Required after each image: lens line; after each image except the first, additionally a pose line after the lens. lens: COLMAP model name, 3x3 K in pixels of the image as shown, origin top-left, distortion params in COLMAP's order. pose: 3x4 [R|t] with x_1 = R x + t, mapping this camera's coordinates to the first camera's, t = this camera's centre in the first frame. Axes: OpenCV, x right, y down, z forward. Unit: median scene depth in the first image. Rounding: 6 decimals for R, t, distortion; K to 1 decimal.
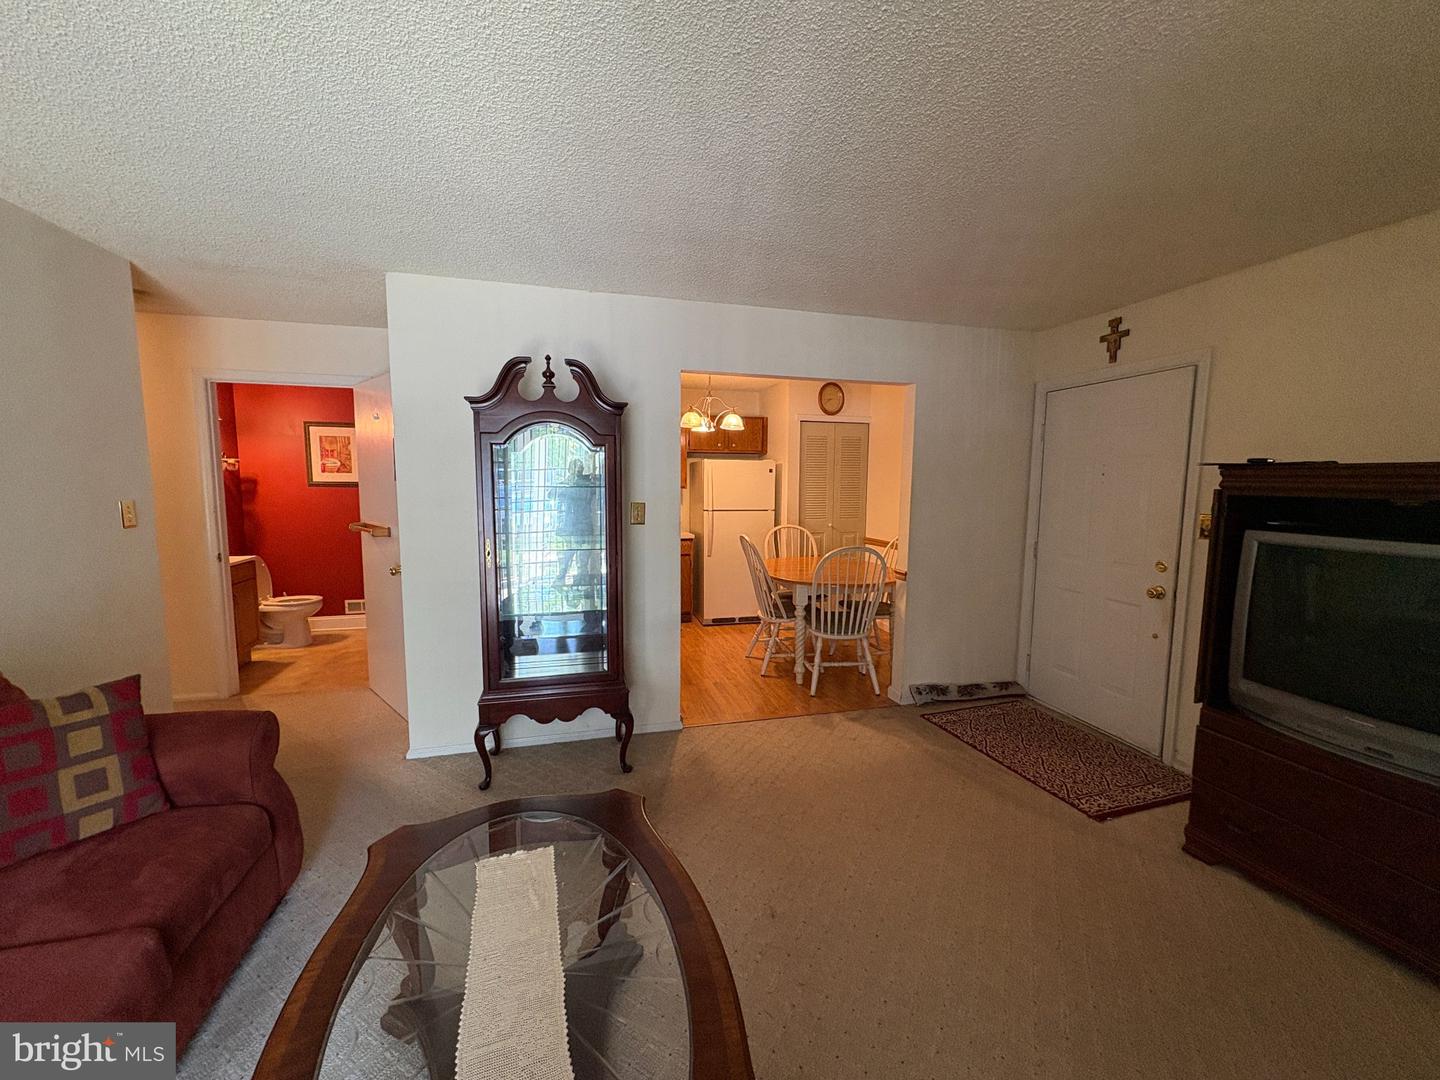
lens RADIAL K [[571.5, 0, 720.0], [0, 571.5, 540.0], [0, 0, 1]] dist [-0.001834, 0.000347]
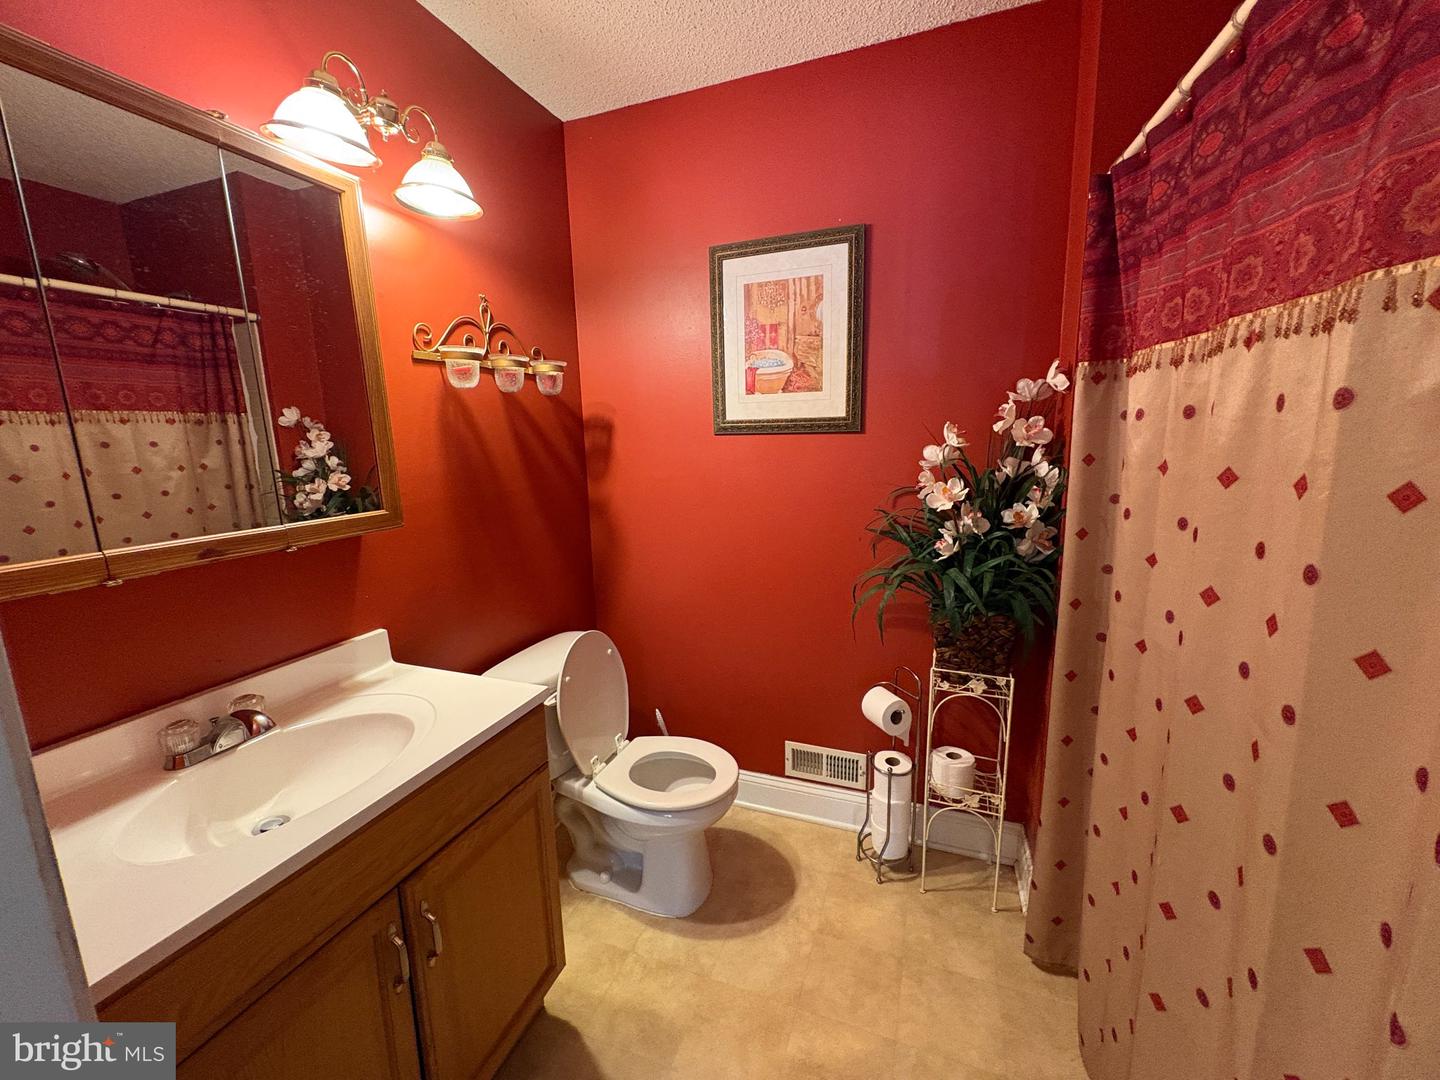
lens RADIAL K [[571.5, 0, 720.0], [0, 571.5, 540.0], [0, 0, 1]] dist [-0.001834, 0.000347]
pose [[0.804081, 0.079825, -0.589136, -0.494138], [-0.030312, 0.995161, 0.093468, -0.060782], [0.593746, -0.057298, 0.802610, 0.699736]]
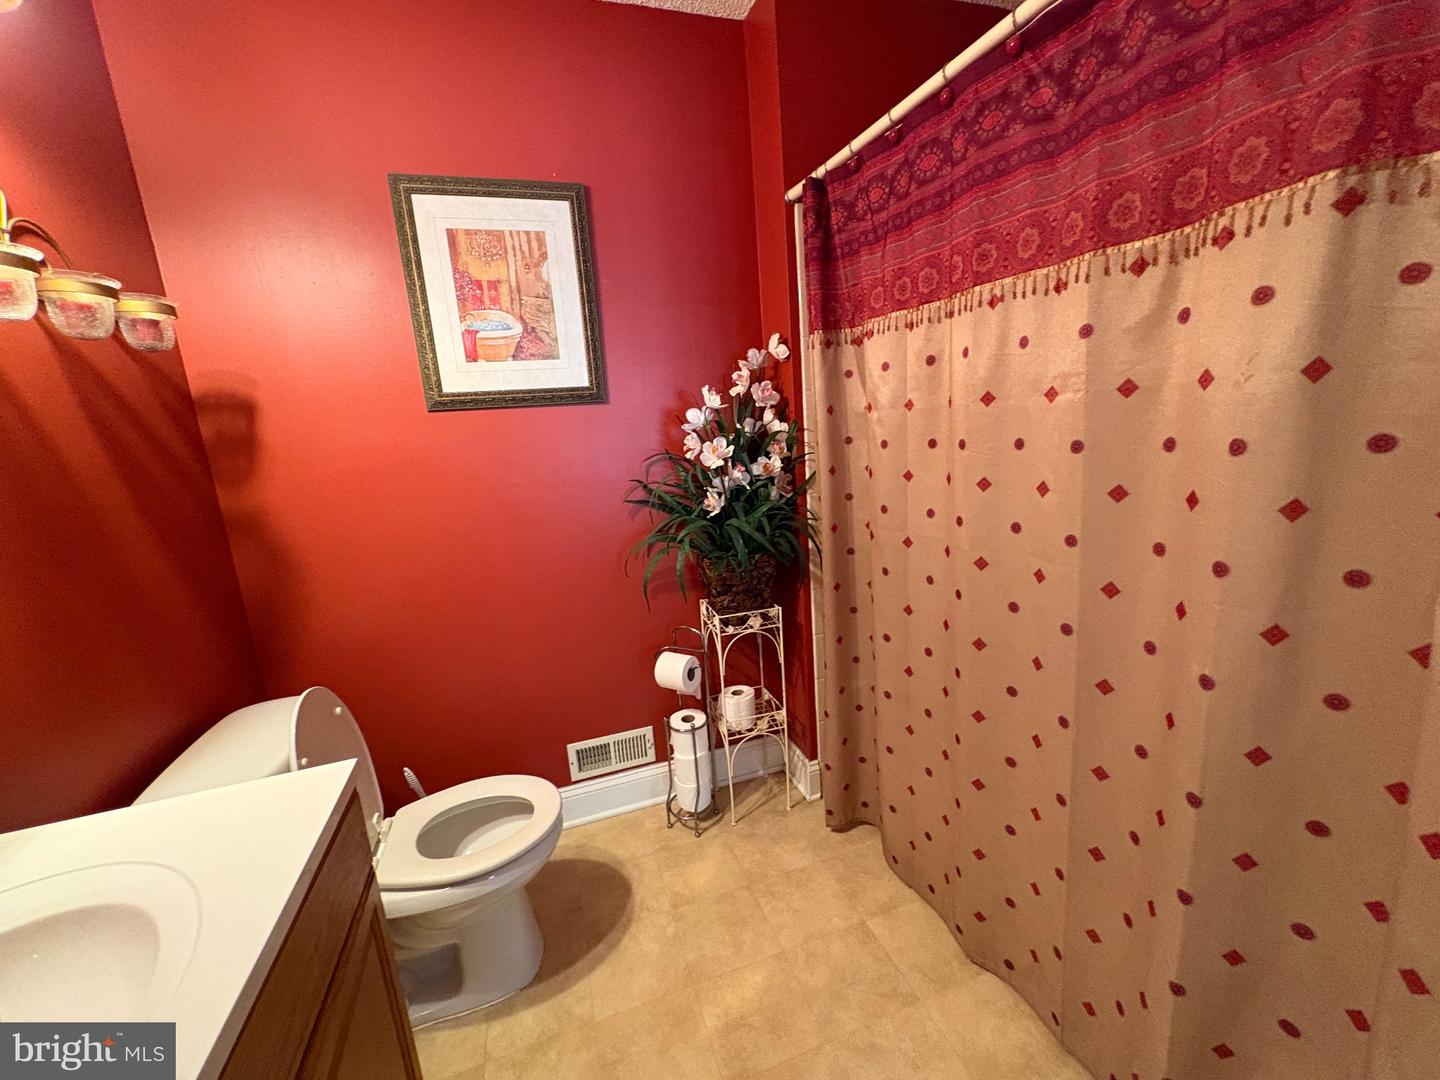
lens RADIAL K [[571.5, 0, 720.0], [0, 571.5, 540.0], [0, 0, 1]] dist [-0.001834, 0.000347]
pose [[0.995854, -0.084310, 0.034162, -0.582245], [0.080318, 0.991228, 0.104957, -0.046143], [-0.042711, -0.101778, 0.993890, 0.686018]]
